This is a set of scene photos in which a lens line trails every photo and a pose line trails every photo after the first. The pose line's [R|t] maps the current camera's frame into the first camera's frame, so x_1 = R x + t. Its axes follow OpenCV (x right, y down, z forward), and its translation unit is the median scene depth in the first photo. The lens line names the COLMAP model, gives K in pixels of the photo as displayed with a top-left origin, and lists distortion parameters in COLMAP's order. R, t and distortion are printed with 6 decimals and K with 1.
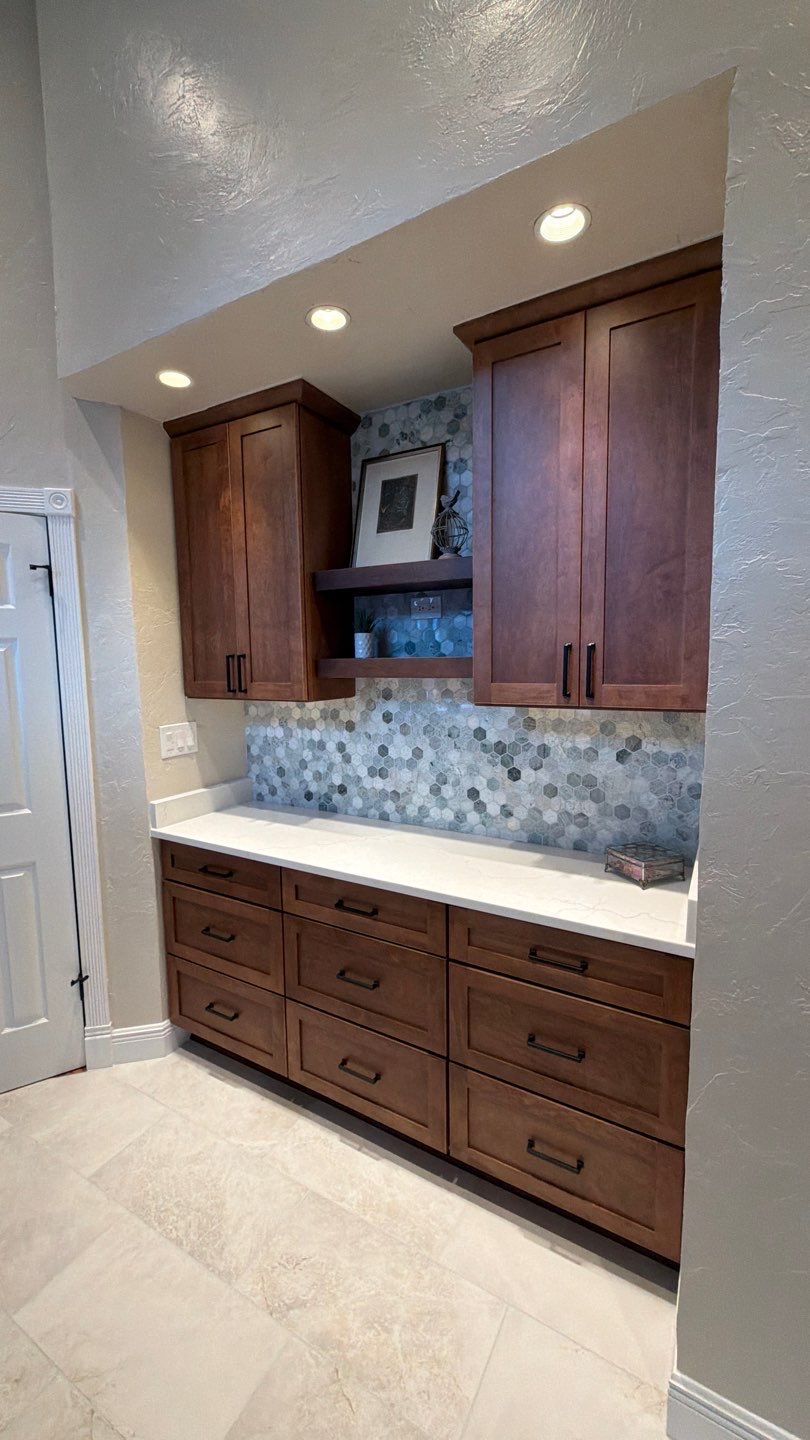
lens RADIAL K [[577.7, 0, 403.1], [0, 577.7, 724.6], [0, 0, 1]] dist [-0.001298, 0.000439]
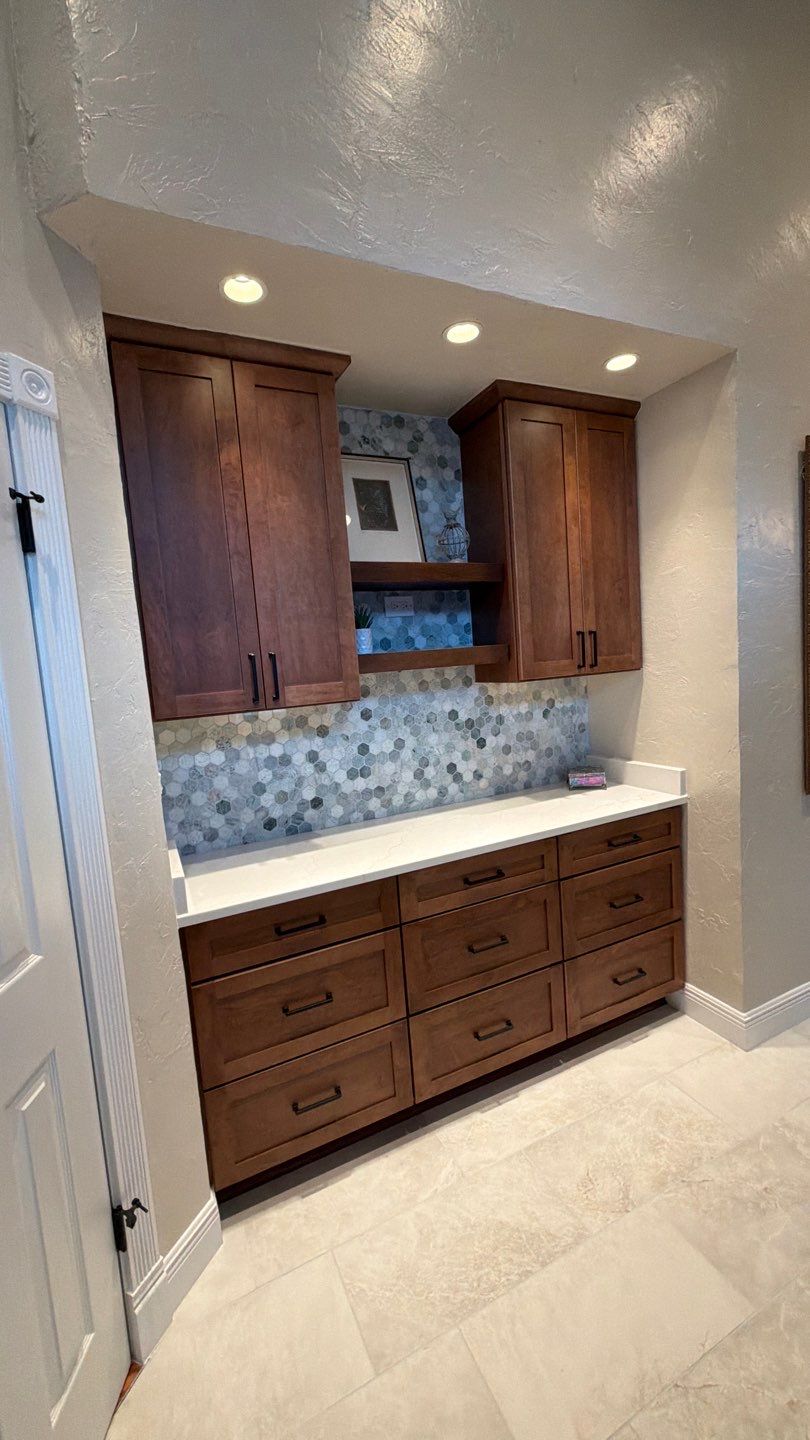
lens RADIAL K [[577.7, 0, 409.4], [0, 577.7, 724.3], [0, 0, 1]] dist [-0.001298, 0.000439]
pose [[0.556590, -0.120182, 0.822049, -0.880075], [0.159758, 0.986498, 0.036056, -0.022040], [-0.815282, 0.111261, 0.568274, 0.409974]]
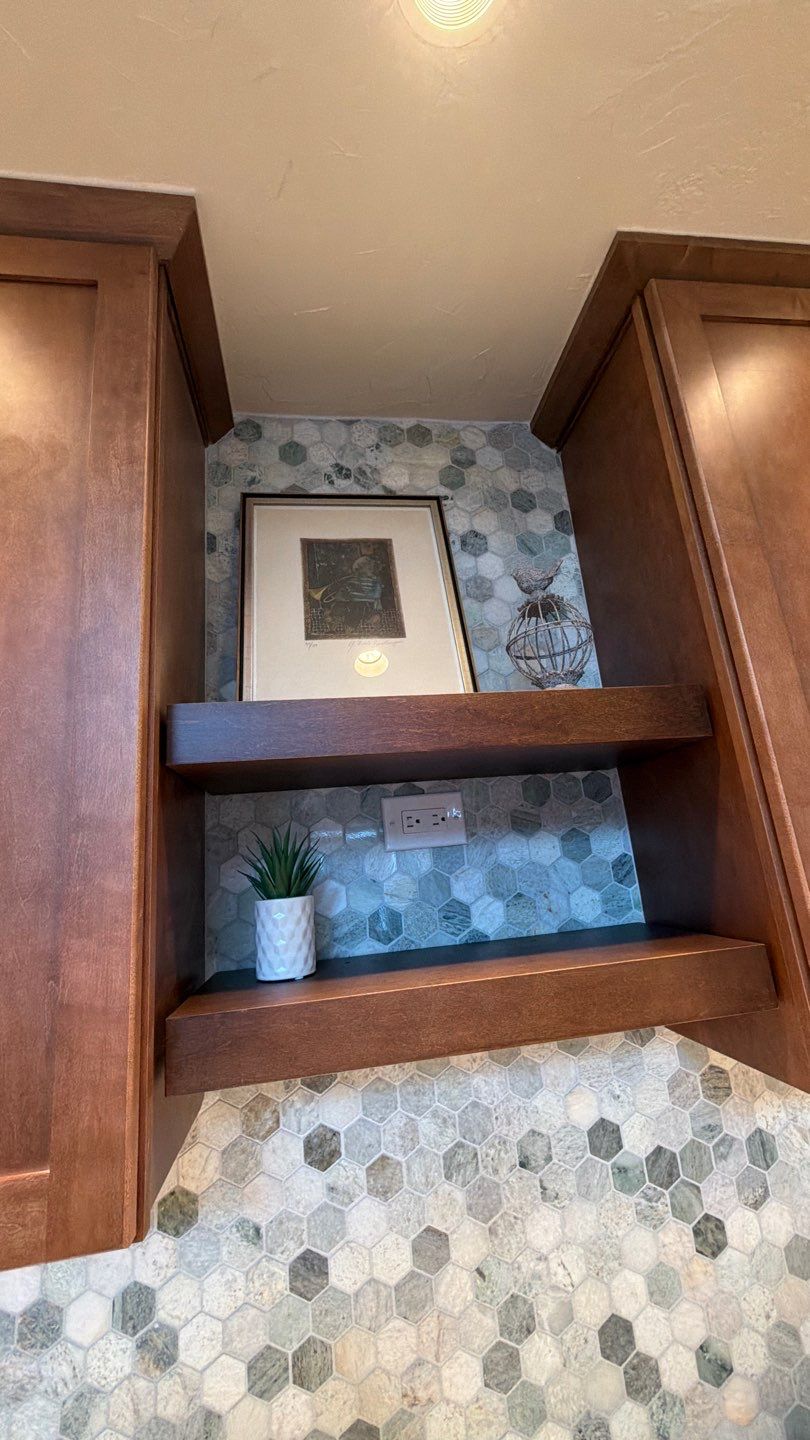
lens RADIAL K [[577.7, 0, 406.0], [0, 577.7, 718.6], [0, 0, 1]] dist [-0.001298, 0.000439]
pose [[0.784864, 0.097026, 0.612025, -0.237806], [0.146592, 0.930560, -0.335514, -0.136521], [-0.602079, 0.353050, 0.716140, 0.702275]]
